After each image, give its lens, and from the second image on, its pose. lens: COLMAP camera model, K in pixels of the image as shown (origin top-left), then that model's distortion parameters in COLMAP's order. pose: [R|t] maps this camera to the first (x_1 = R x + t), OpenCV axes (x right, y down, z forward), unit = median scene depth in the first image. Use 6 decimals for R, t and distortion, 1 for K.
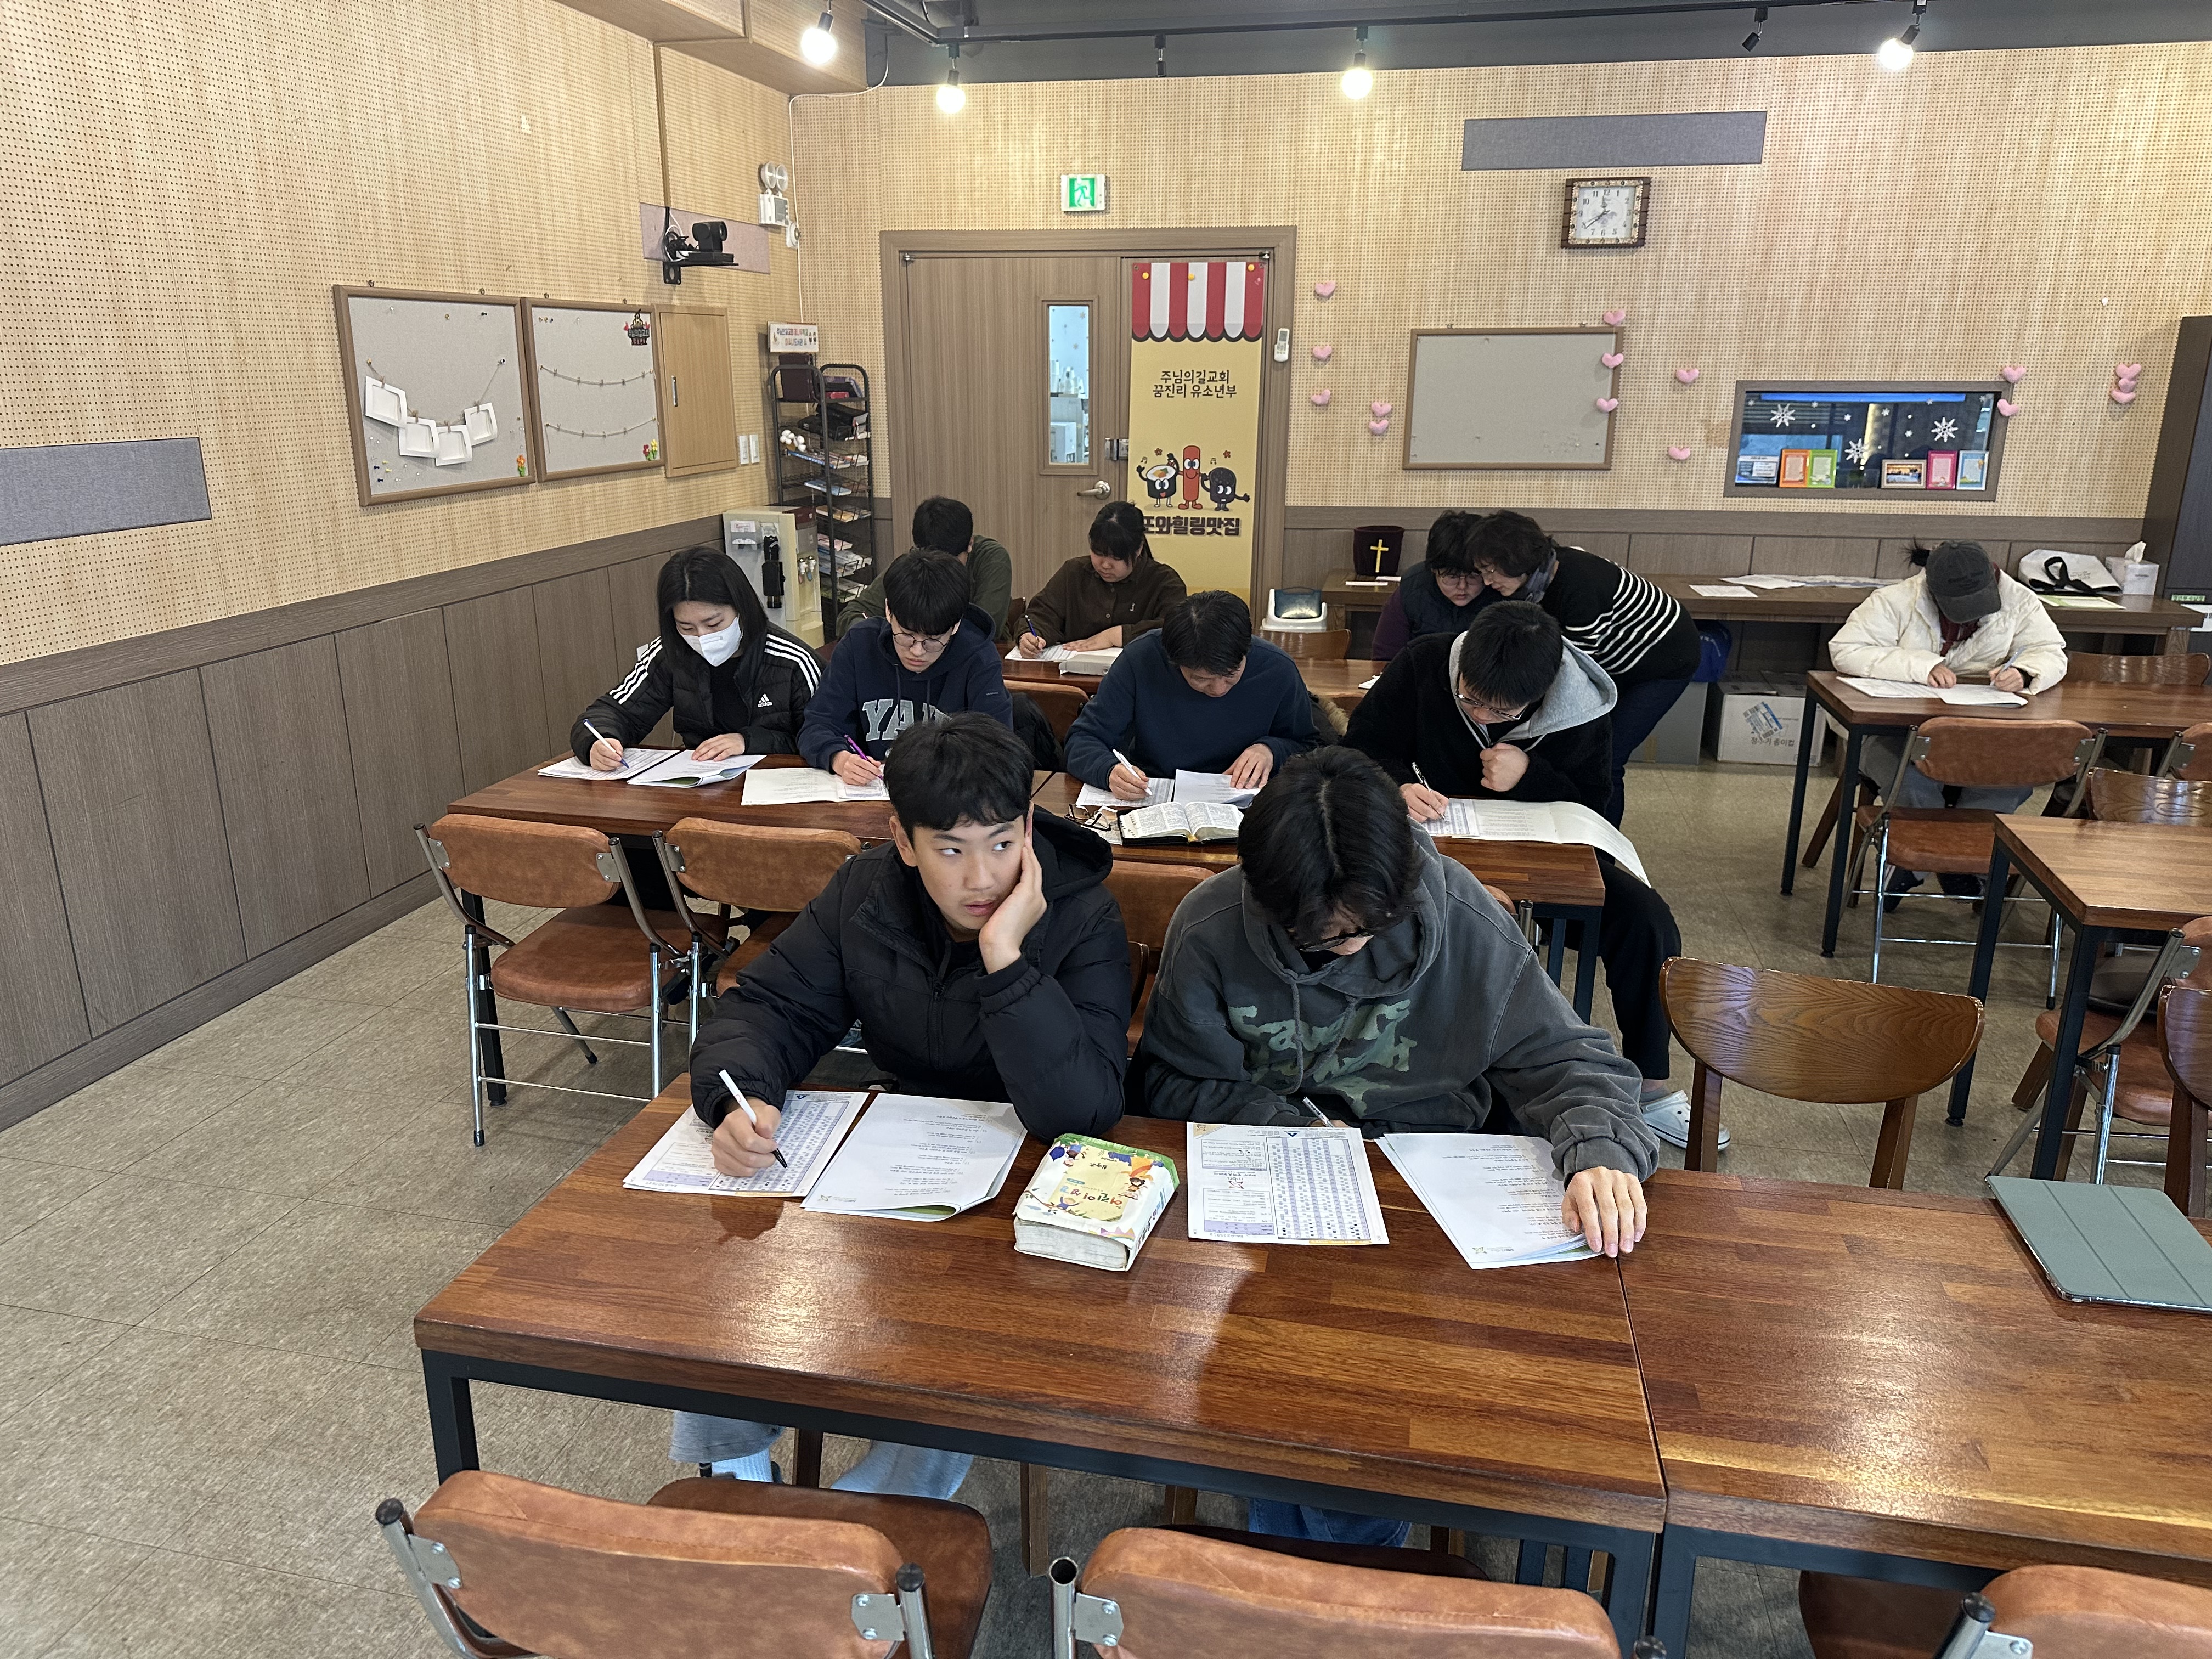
lens RADIAL K [[1553.5, 0, 1099.7], [0, 1553.5, 839.3], [0, 0, 1]] dist [0.045371, -0.054099]
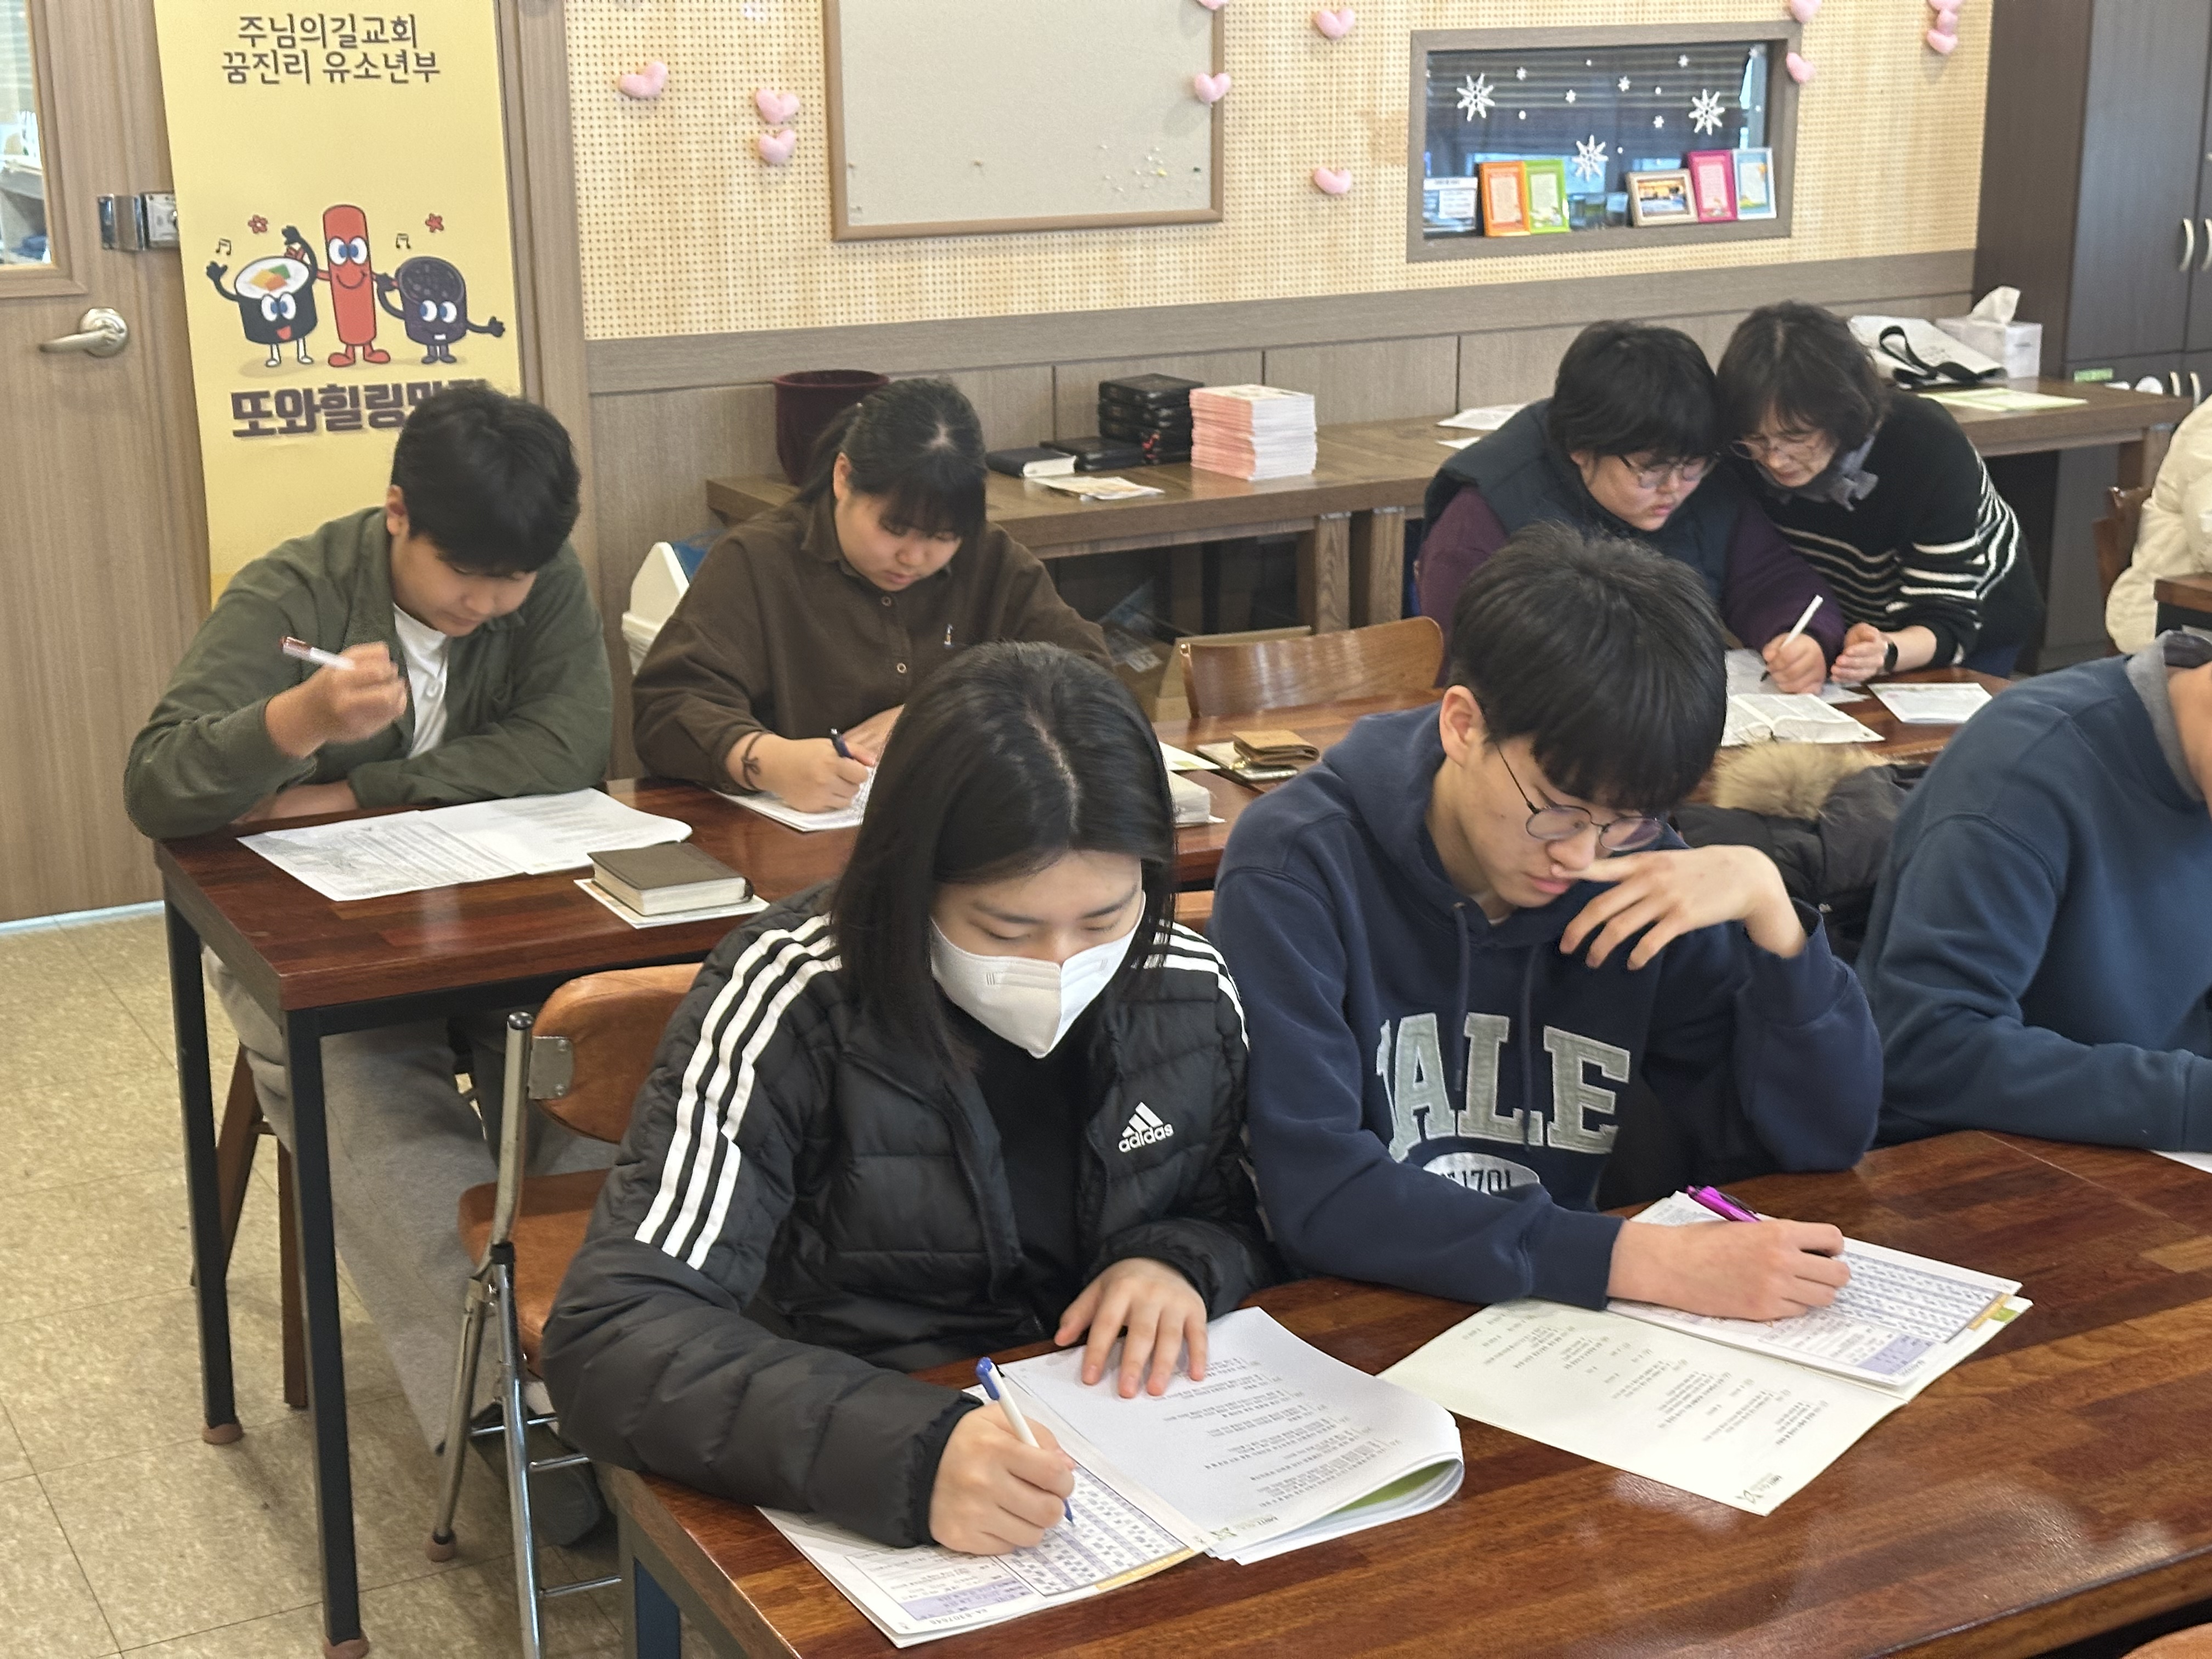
lens RADIAL K [[3060.0, 0, 1109.2], [0, 3060.0, 817.8], [0, 0, 1]] dist [0.131530, 0.000000]
pose [[0.757644, -0.176782, 0.628271, -0.368362], [0.201533, 0.978945, 0.032422, -0.106357], [-0.620774, 0.102053, 0.777319, 0.344327]]
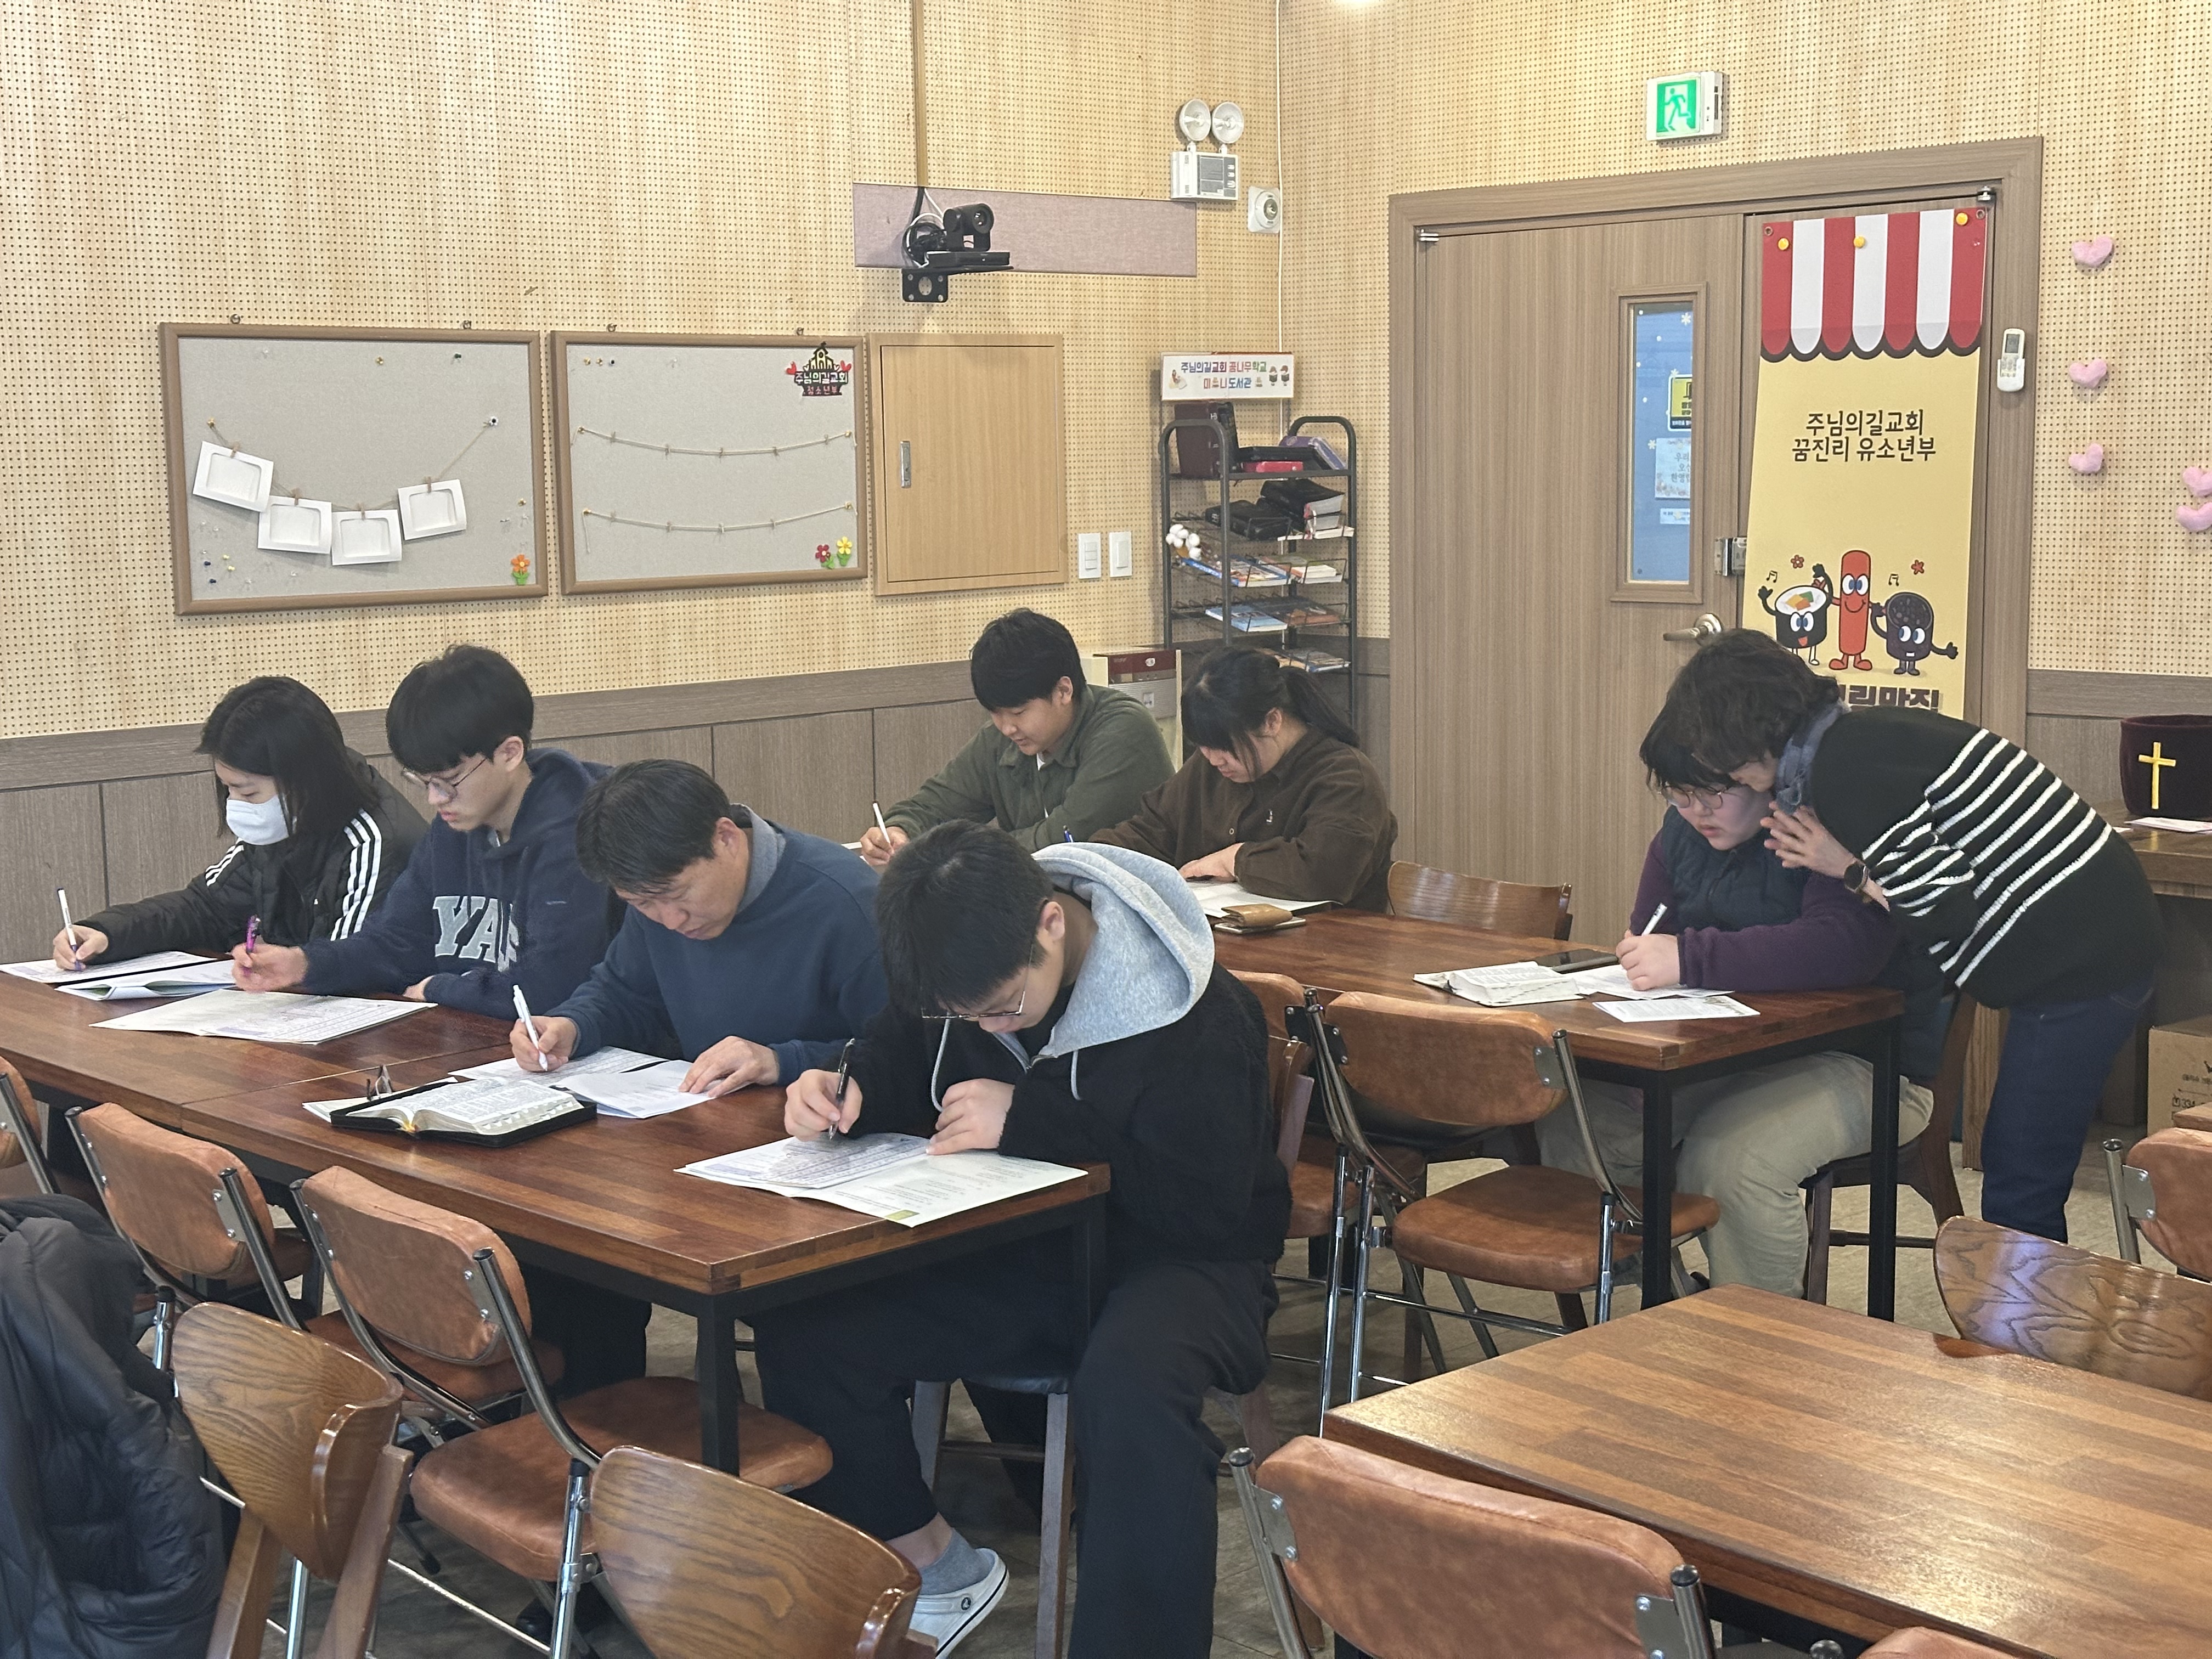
lens RADIAL K [[3060.0, 0, 1132.3], [0, 3060.0, 837.8], [0, 0, 1]] dist [0.131530, 0.000000]
pose [[0.830837, 0.059645, -0.553310, 0.512739], [-0.147669, 0.982228, -0.115856, -0.006899], [0.536566, 0.177964, 0.824879, 0.049406]]
